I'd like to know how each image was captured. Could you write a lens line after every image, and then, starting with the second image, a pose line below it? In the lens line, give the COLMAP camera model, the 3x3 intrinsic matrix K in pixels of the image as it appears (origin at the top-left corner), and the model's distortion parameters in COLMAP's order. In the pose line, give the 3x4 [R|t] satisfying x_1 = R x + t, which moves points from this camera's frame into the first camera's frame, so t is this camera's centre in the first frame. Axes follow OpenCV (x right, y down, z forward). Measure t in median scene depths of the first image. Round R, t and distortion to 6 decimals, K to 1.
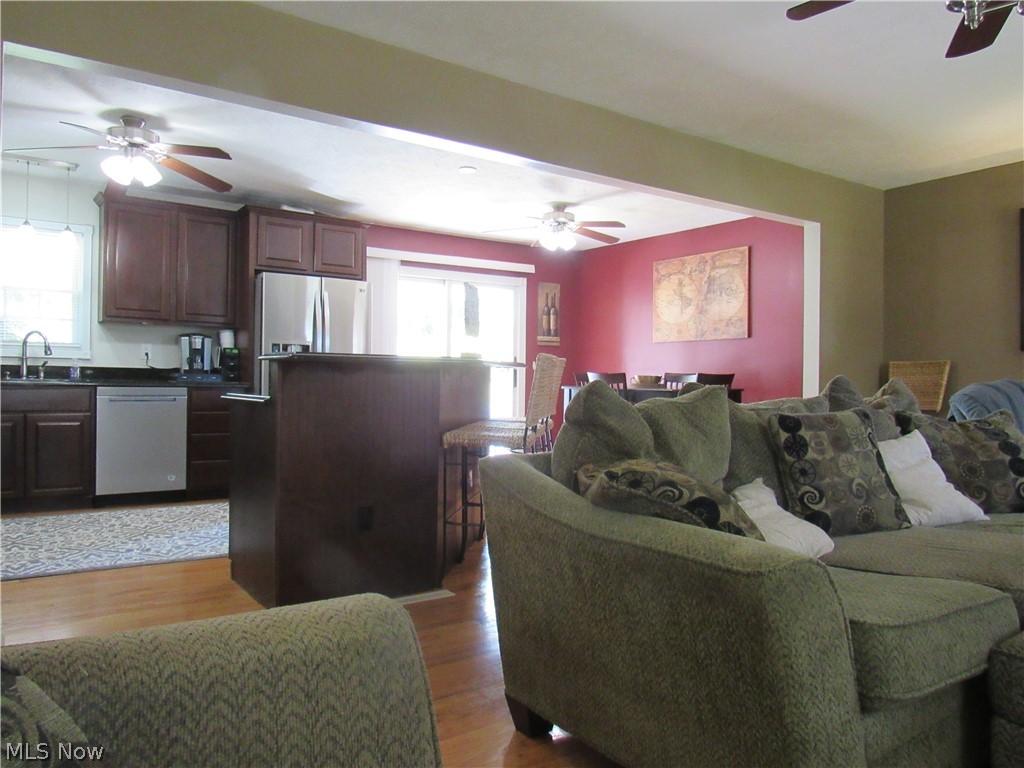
lens RADIAL K [[739.4, 0, 529.8], [0, 739.4, 390.7], [0, 0, 1]] dist [-0.011652, -0.010551]
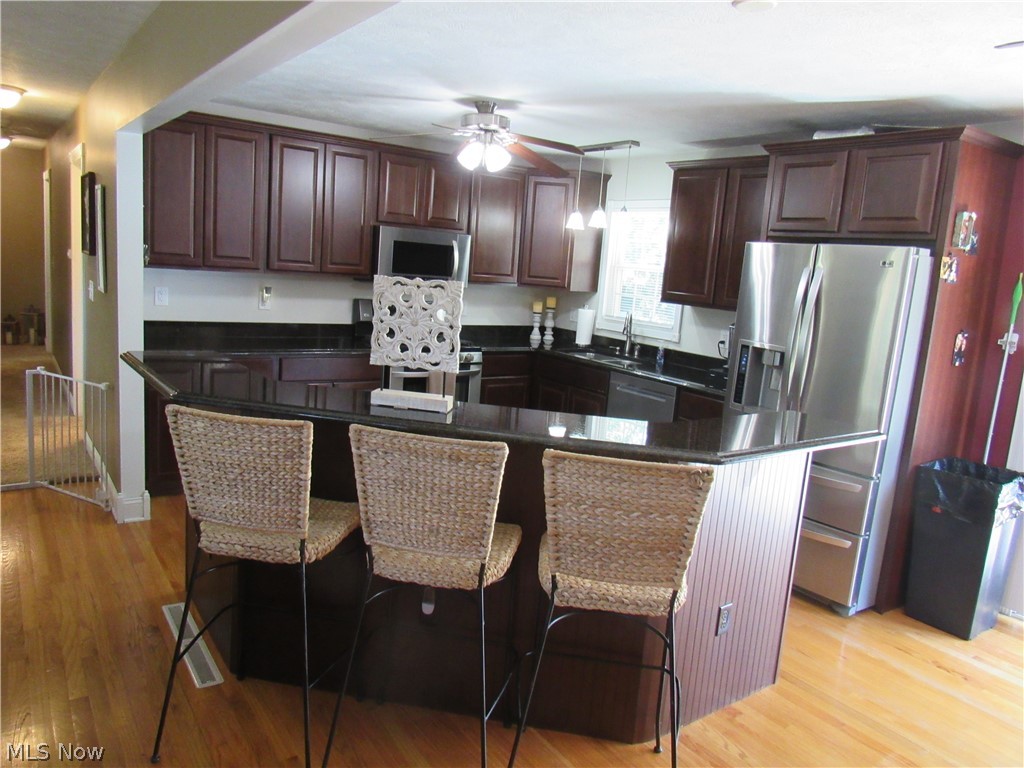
lens RADIAL K [[739.4, 0, 514.2], [0, 739.4, 382.5], [0, 0, 1]] dist [-0.011652, -0.010551]
pose [[-0.019465, 0.147679, -0.988844, 0.351677], [-0.089477, 0.984805, 0.148838, -0.112535], [0.995799, 0.091376, -0.005956, 0.786751]]
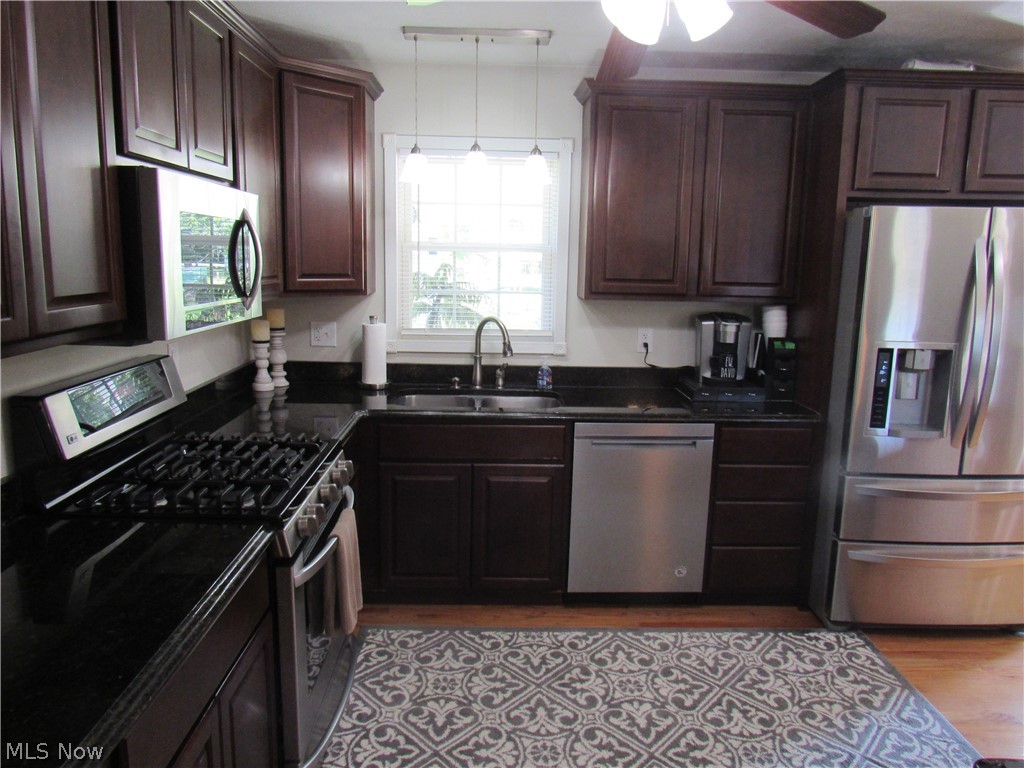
lens RADIAL K [[739.4, 0, 507.6], [0, 739.4, 382.2], [0, 0, 1]] dist [-0.011652, -0.010551]
pose [[0.815479, 0.097442, -0.570525, -0.263288], [-0.013121, 0.988585, 0.150090, -0.112633], [0.578638, -0.114910, 0.807449, 0.438528]]
